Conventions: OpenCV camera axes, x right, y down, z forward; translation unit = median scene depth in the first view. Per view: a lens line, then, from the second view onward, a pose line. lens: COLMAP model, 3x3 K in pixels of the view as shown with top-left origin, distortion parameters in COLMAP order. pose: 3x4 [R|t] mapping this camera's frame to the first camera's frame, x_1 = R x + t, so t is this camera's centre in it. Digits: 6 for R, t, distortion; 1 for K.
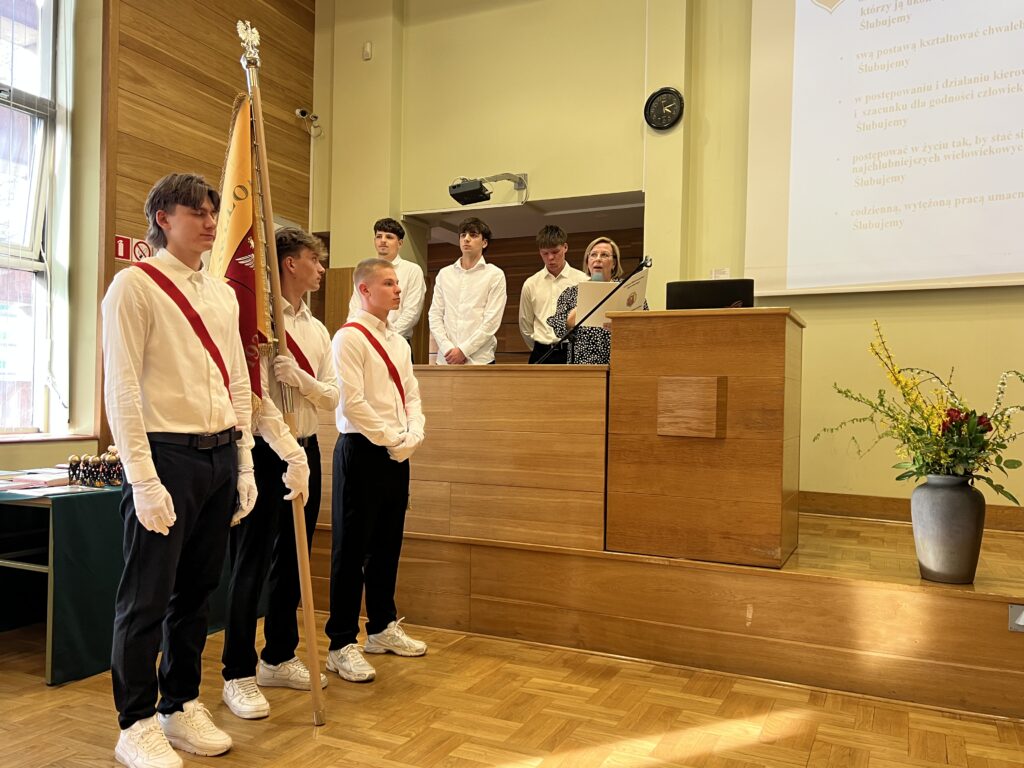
lens RADIAL K [[832.8, 0, 508.8], [0, 832.8, 381.3], [0, 0, 1]] dist [0.052008, -0.058841]
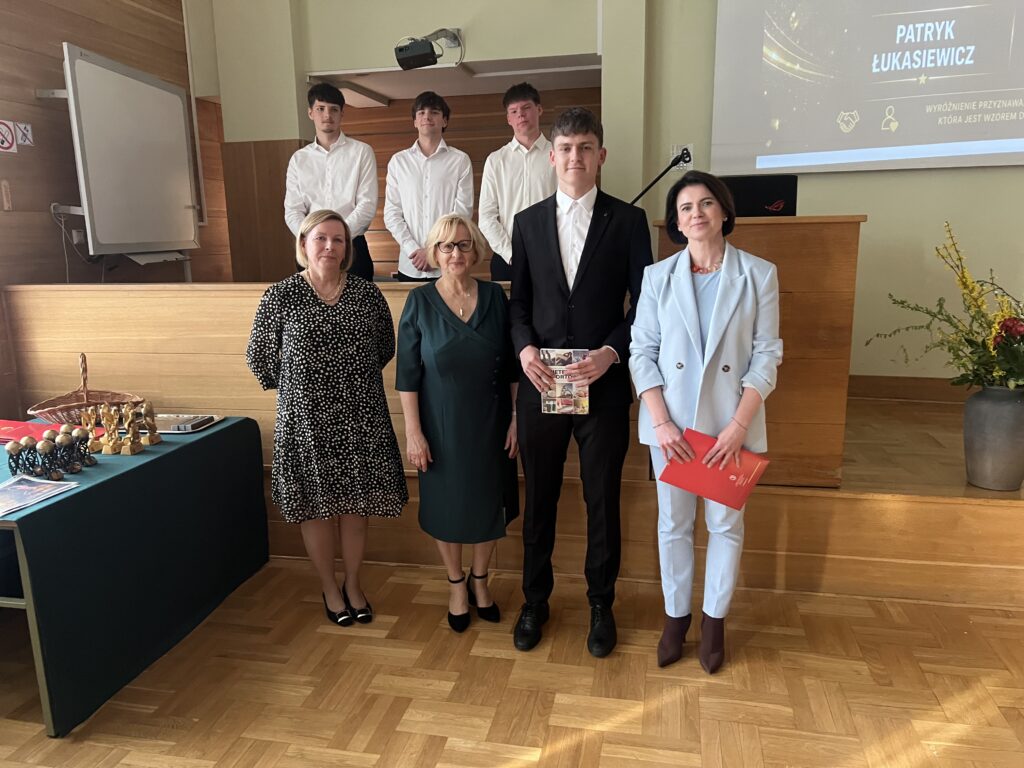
lens RADIAL K [[769.1, 0, 506.7], [0, 769.1, 388.6], [0, 0, 1]] dist [0.036461, -0.038552]
pose [[0.972245, -0.084336, 0.218237, -0.226421], [0.034971, 0.974678, 0.220861, -0.096460], [-0.231338, -0.207099, 0.950575, 0.233635]]
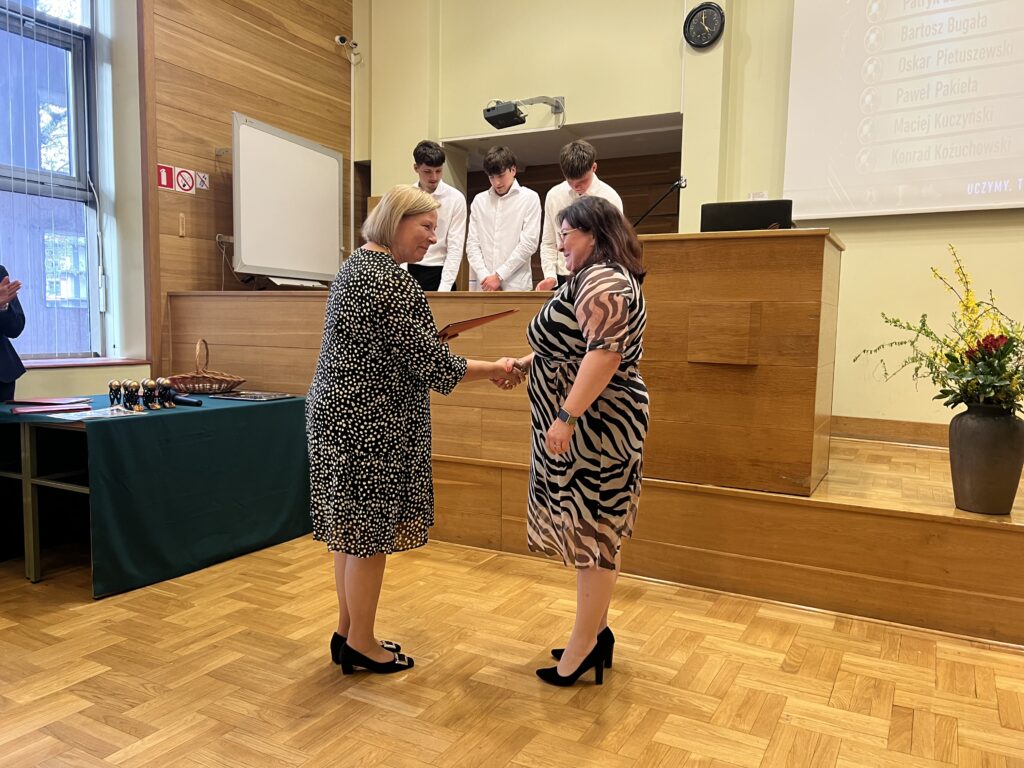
lens RADIAL K [[769.1, 0, 518.6], [0, 769.1, 382.9], [0, 0, 1]] dist [0.036461, -0.038552]
pose [[0.998733, 0.002467, -0.050264, 0.024307], [0.002441, 0.995248, 0.097341, 0.000338], [0.050265, -0.097341, 0.993981, 0.082232]]
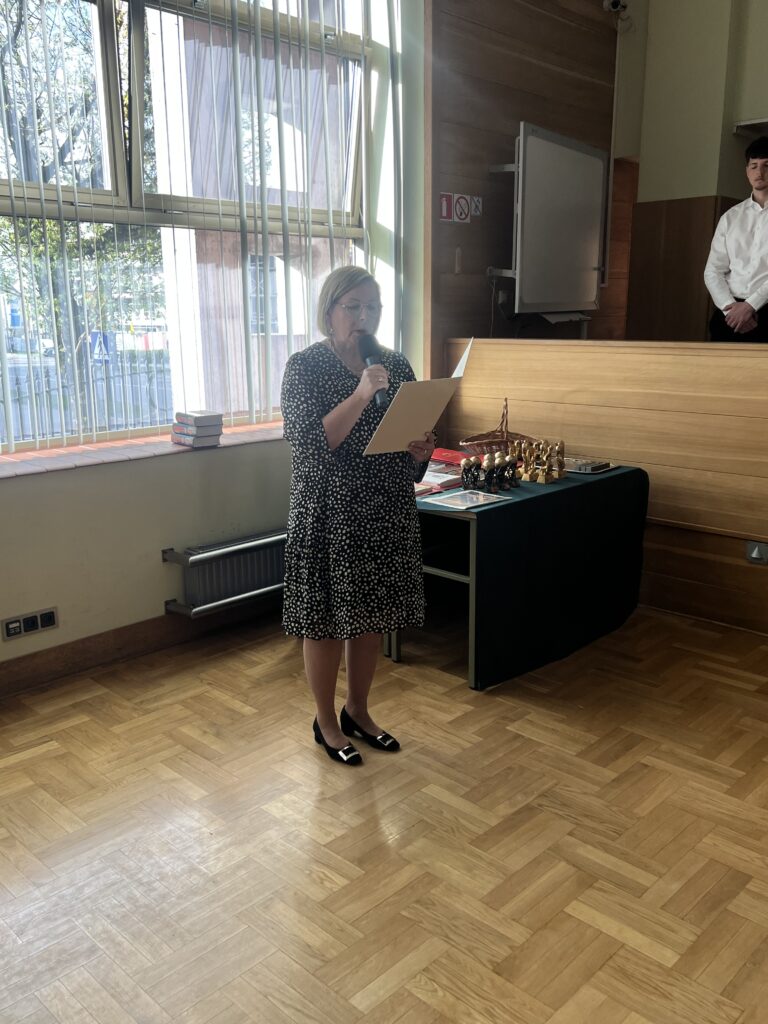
lens RADIAL K [[881.7, 0, 382.1], [0, 881.7, 511.2], [0, 0, 1]] dist [0.057065, -0.069031]
pose [[0.946844, 0.046987, -0.318242, -0.278324], [0.031646, 0.970872, 0.237499, -0.094278], [0.320132, -0.234946, 0.917778, 0.024929]]
